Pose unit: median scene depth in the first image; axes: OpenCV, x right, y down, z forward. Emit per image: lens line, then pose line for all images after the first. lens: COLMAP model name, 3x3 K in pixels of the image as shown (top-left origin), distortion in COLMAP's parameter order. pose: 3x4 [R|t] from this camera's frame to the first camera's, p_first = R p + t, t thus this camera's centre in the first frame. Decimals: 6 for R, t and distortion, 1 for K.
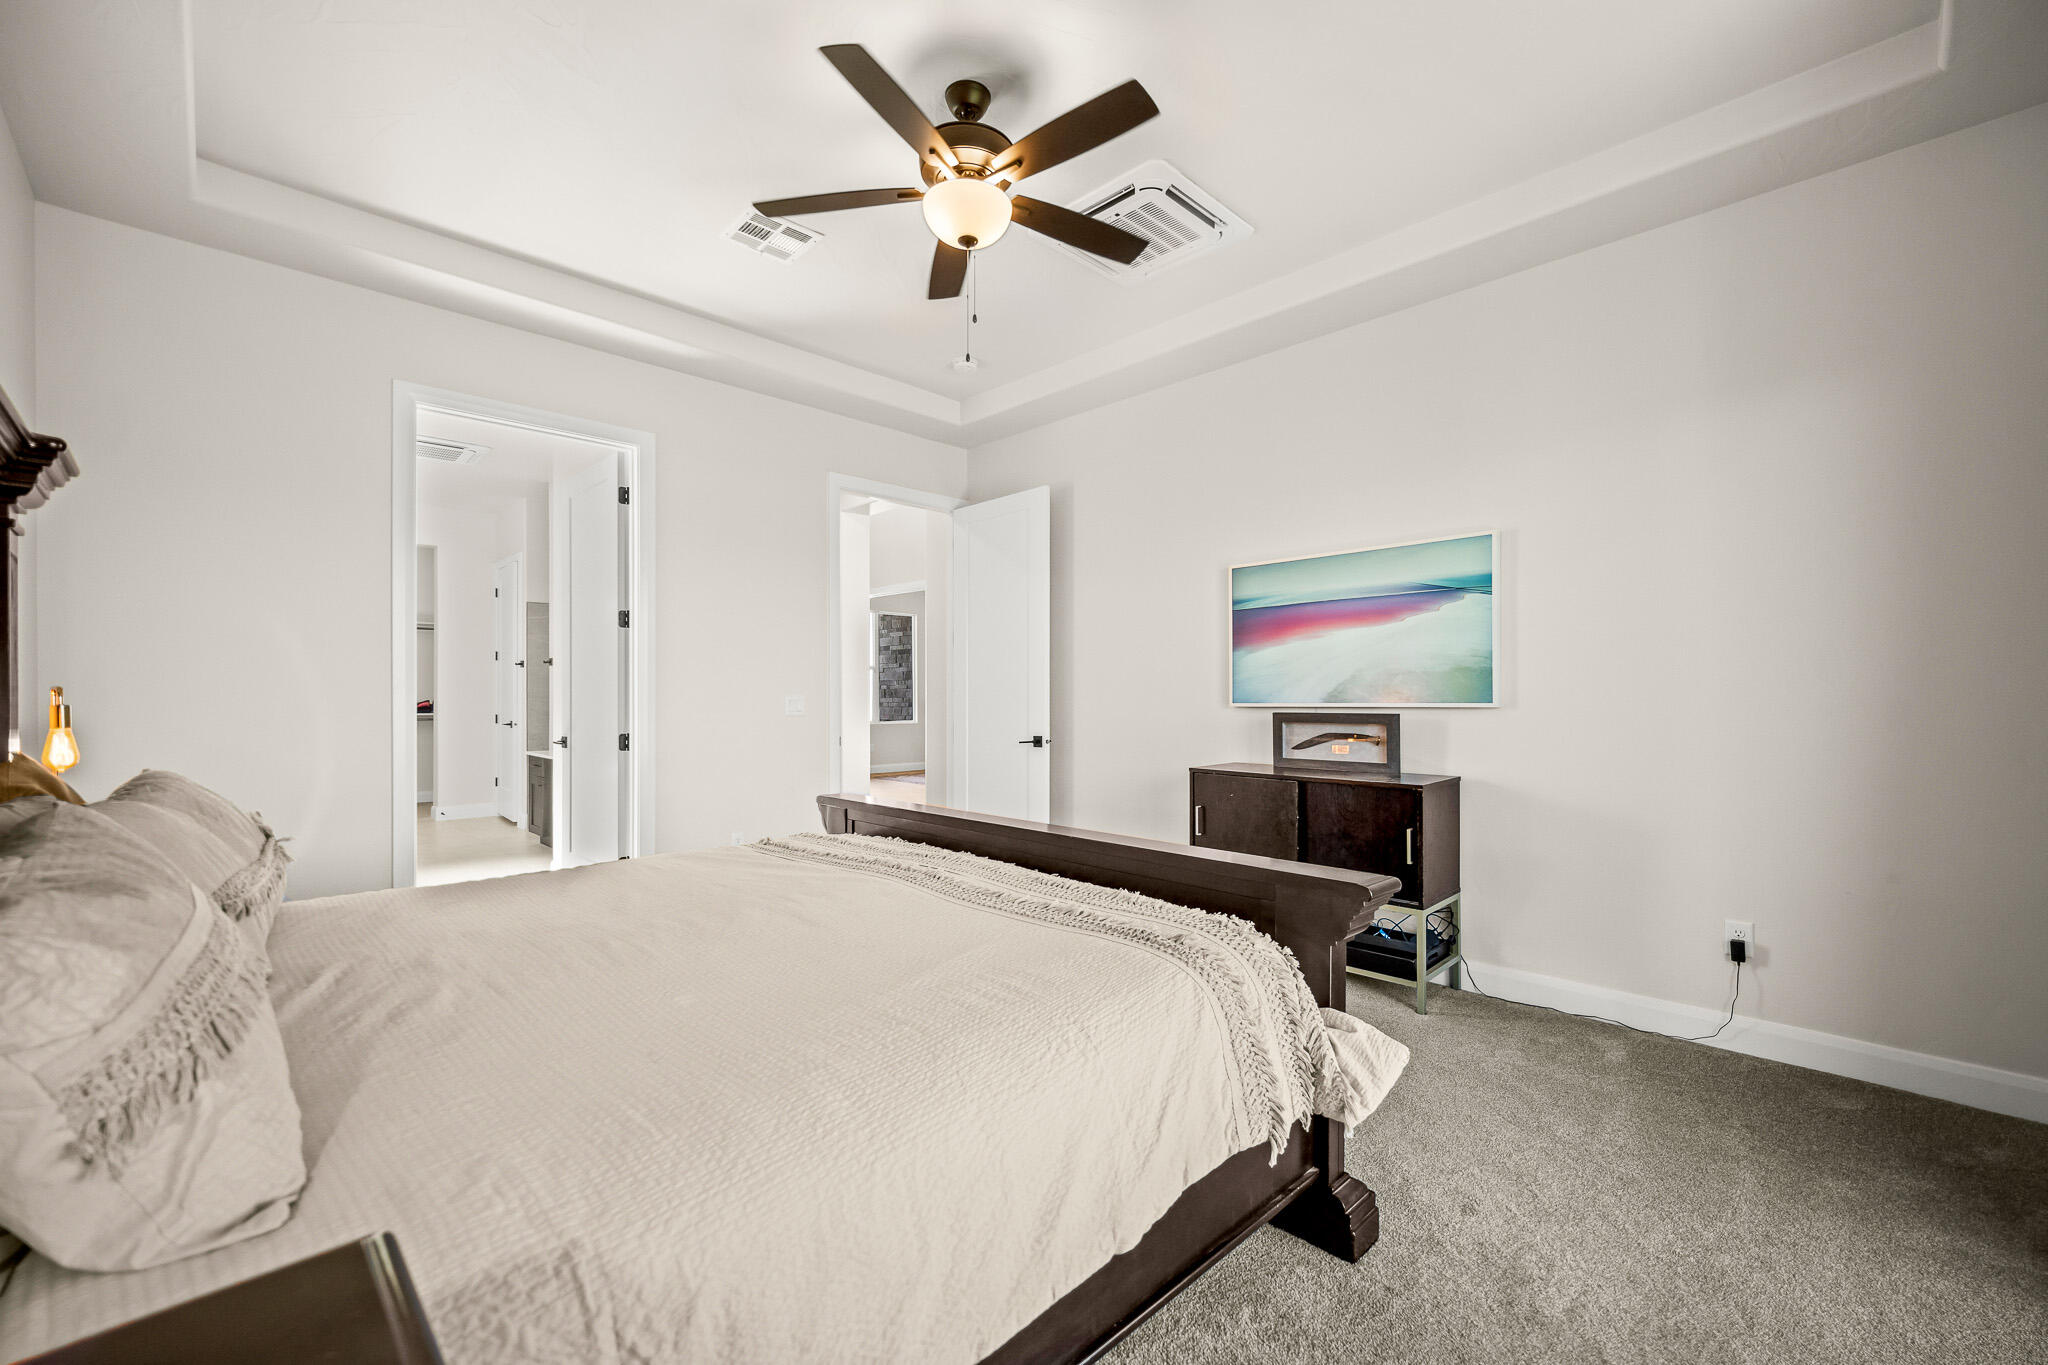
lens RADIAL K [[833.7, 0, 1021.4], [0, 833.7, 692.5], [0, 0, 1]] dist [-0.003459, 0.001489]
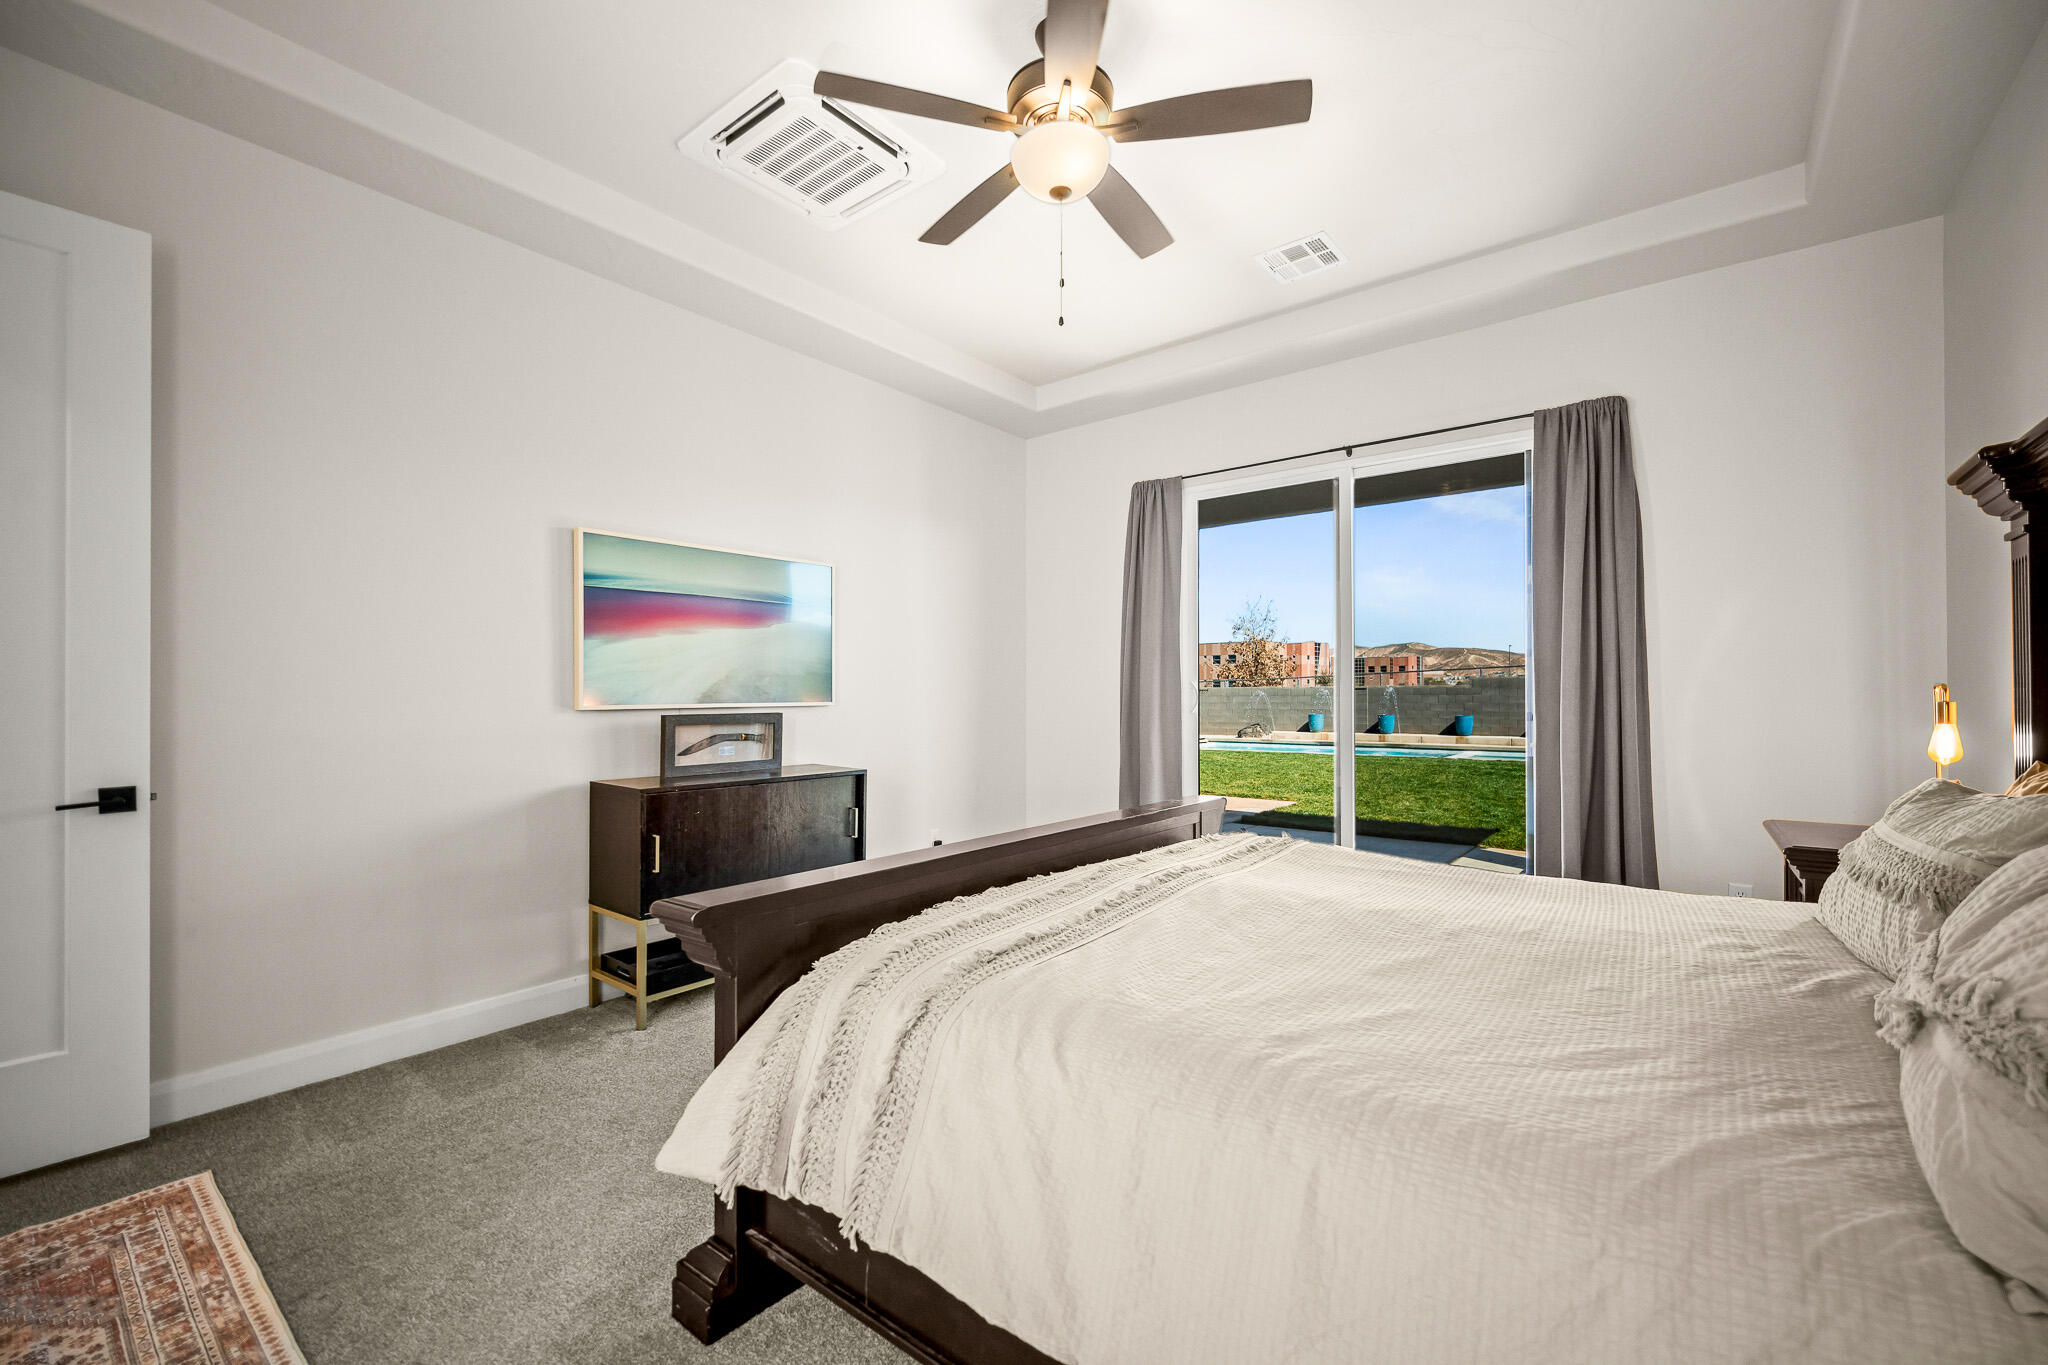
lens RADIAL K [[833.7, 0, 1033.8], [0, 833.7, 686.1], [0, 0, 1]] dist [-0.003459, 0.001489]
pose [[-0.118513, 0.014512, 0.992846, -0.617632], [-0.001756, 0.999889, -0.014824, 0.006015], [-0.992951, -0.003500, -0.118474, 0.740573]]
